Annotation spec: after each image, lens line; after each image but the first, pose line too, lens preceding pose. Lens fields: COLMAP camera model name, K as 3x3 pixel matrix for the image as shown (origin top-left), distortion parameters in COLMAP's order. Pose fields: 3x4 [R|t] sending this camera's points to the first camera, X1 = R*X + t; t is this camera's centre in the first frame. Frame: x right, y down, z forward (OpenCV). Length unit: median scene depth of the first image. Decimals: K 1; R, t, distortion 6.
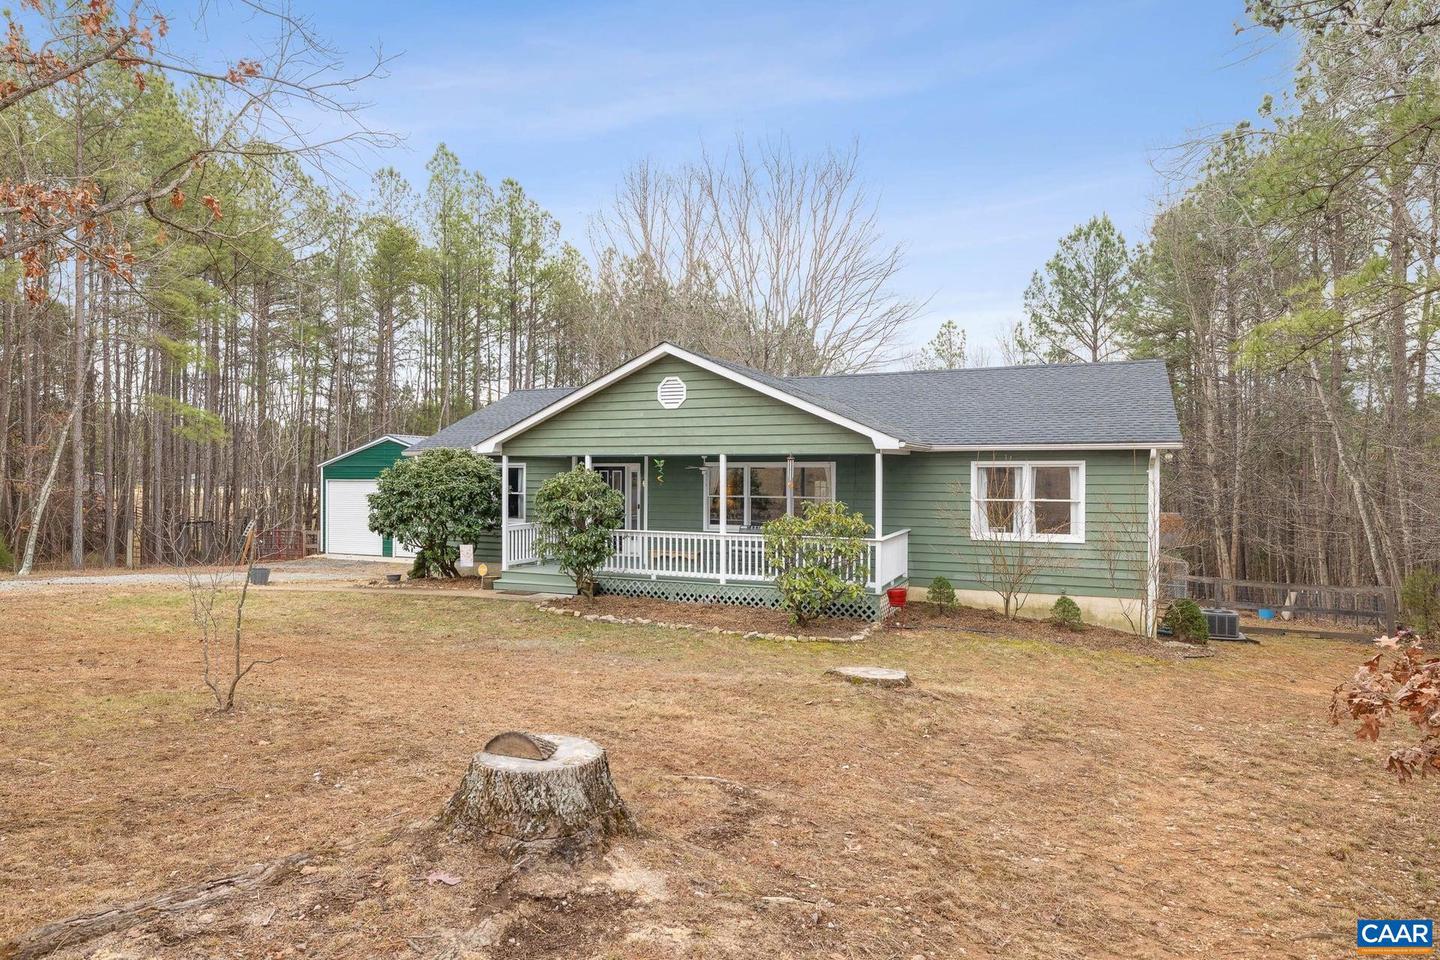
lens RADIAL K [[877.3, 0, 719.5], [0, 877.3, 484.7], [0, 0, 1]] dist [-0.001812, -0.000316]
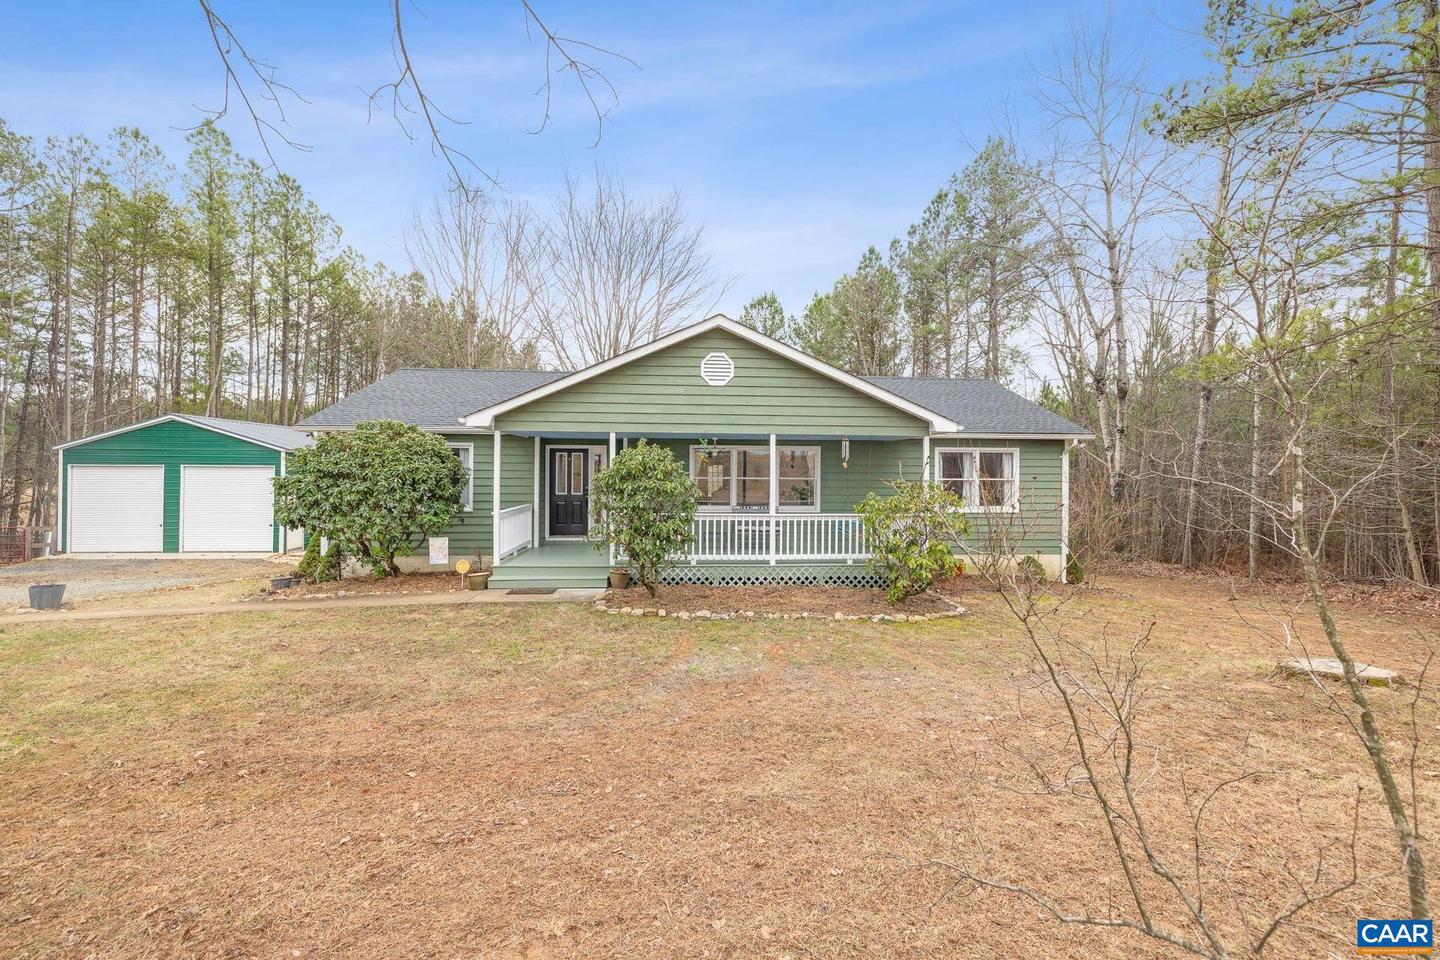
lens RADIAL K [[601.6, 0, 720.4], [0, 601.6, 468.4], [0, 0, 1]] dist [0.008932, 0.000432]
pose [[0.883140, 0.004588, 0.469087, -0.360716], [0.001309, 0.999924, -0.012243, 0.012074], [-0.469107, 0.011426, 0.883067, 0.416239]]
